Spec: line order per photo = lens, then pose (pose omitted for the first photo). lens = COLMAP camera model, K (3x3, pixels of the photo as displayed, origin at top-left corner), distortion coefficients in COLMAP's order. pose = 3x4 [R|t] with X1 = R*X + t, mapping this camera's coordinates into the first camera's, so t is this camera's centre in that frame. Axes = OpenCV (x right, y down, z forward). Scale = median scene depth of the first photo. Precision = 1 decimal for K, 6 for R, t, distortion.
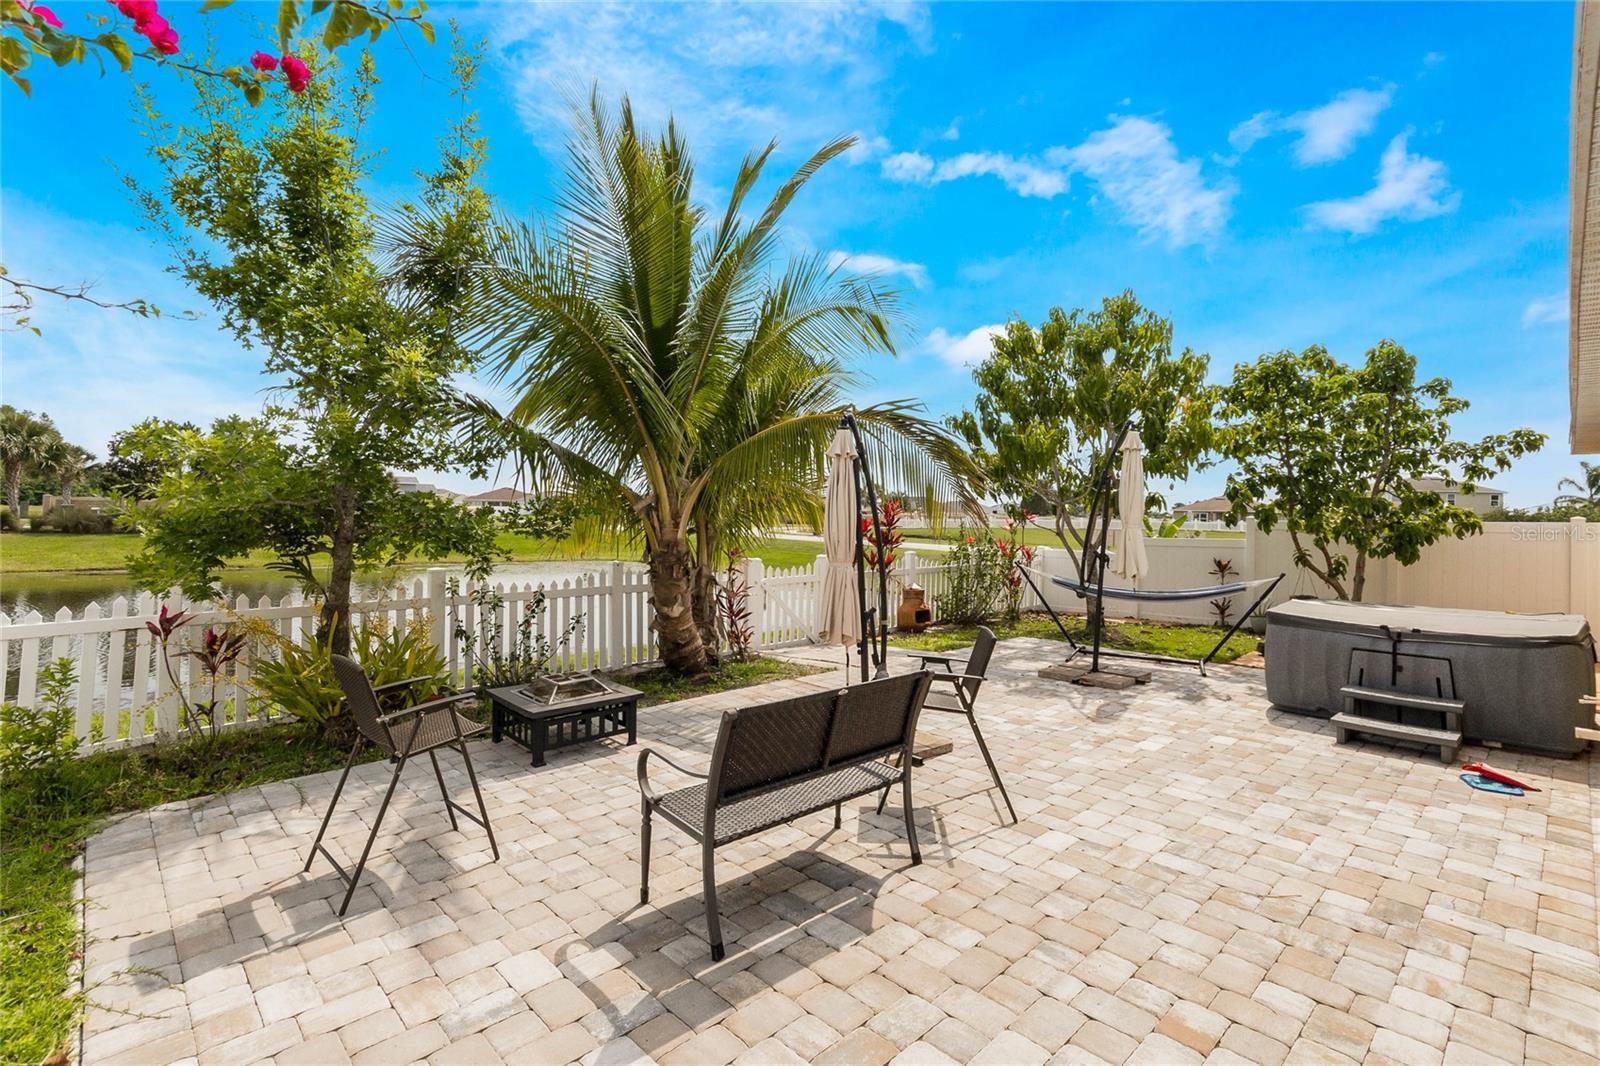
lens RADIAL K [[741.7, 0, 792.0], [0, 741.7, 514.7], [0, 0, 1]] dist [0.009179, 0.000467]
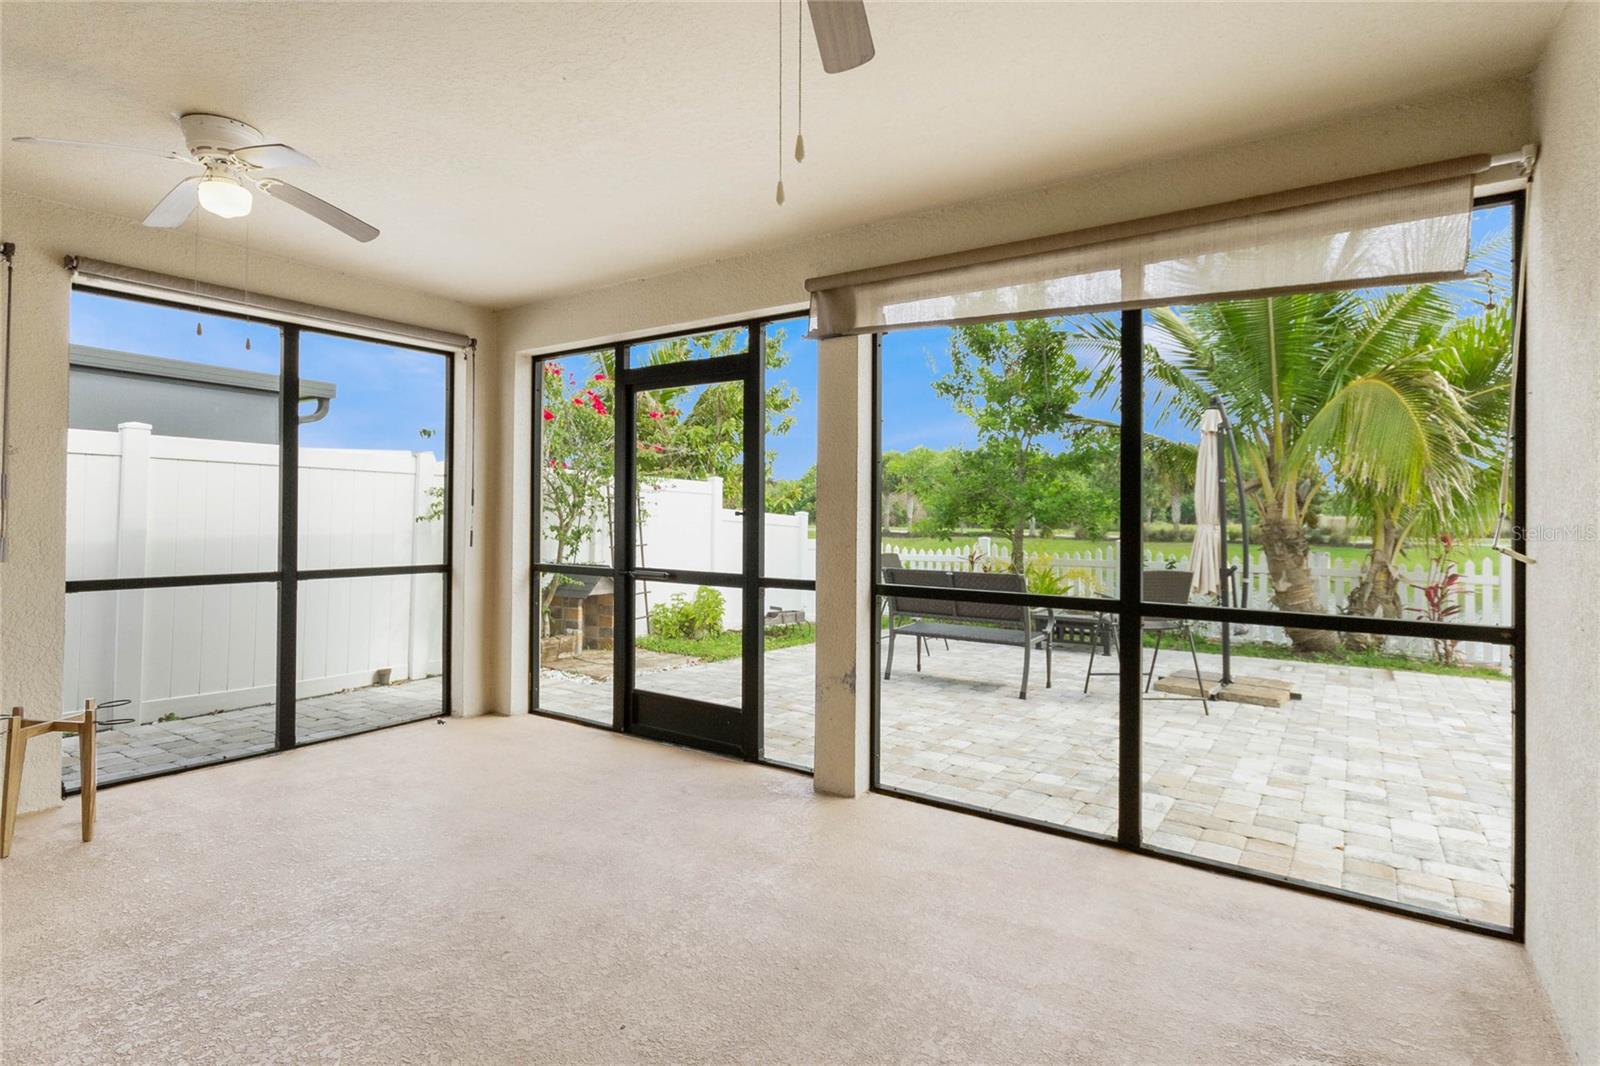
lens RADIAL K [[797.0, 0, 804.8], [0, 797.0, 513.5], [0, 0, 1]] dist [0.002313, -0.000169]
pose [[0.213802, -0.022145, -0.976626, 1.122390], [-0.006549, 0.999688, -0.024102, 0.080297], [0.976855, 0.011549, 0.213590, 0.124623]]
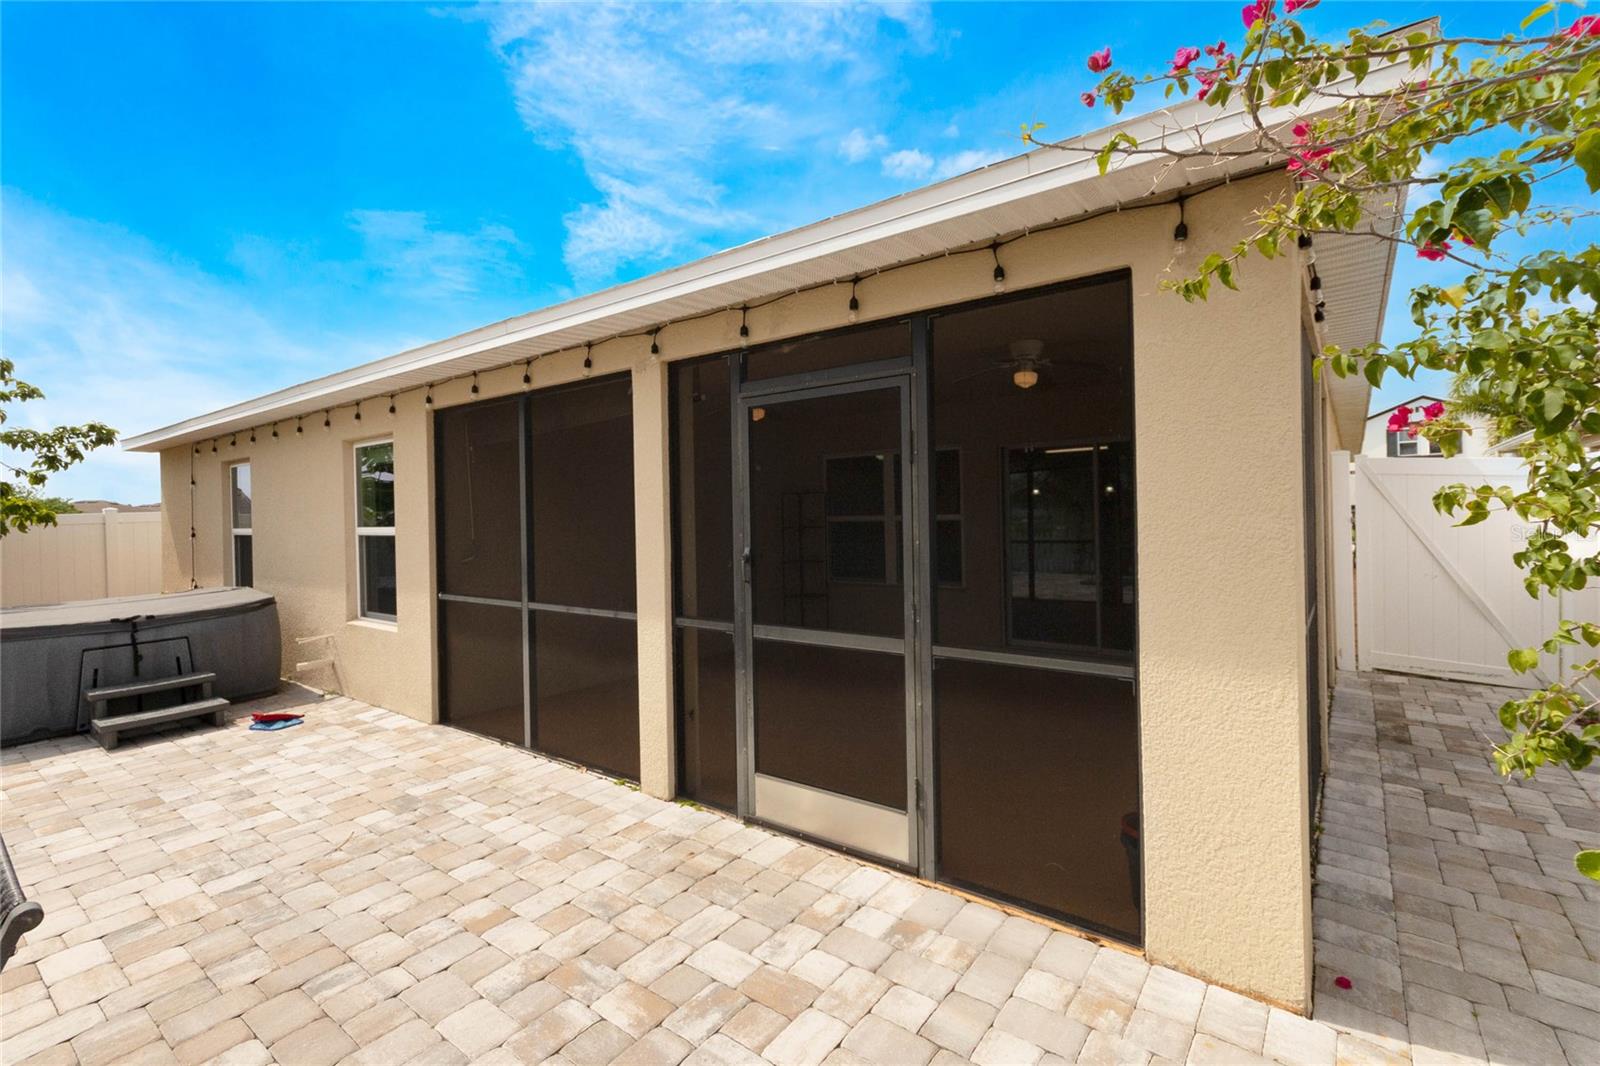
lens RADIAL K [[734.7, 0, 812.8], [0, 734.7, 514.1], [0, 0, 1]] dist [-0.002453, -0.000067]
pose [[-0.178872, -0.024665, 0.983563, -0.321305], [0.021412, 0.999351, 0.028955, 0.005821], [-0.983639, 0.026239, -0.178228, 0.302857]]
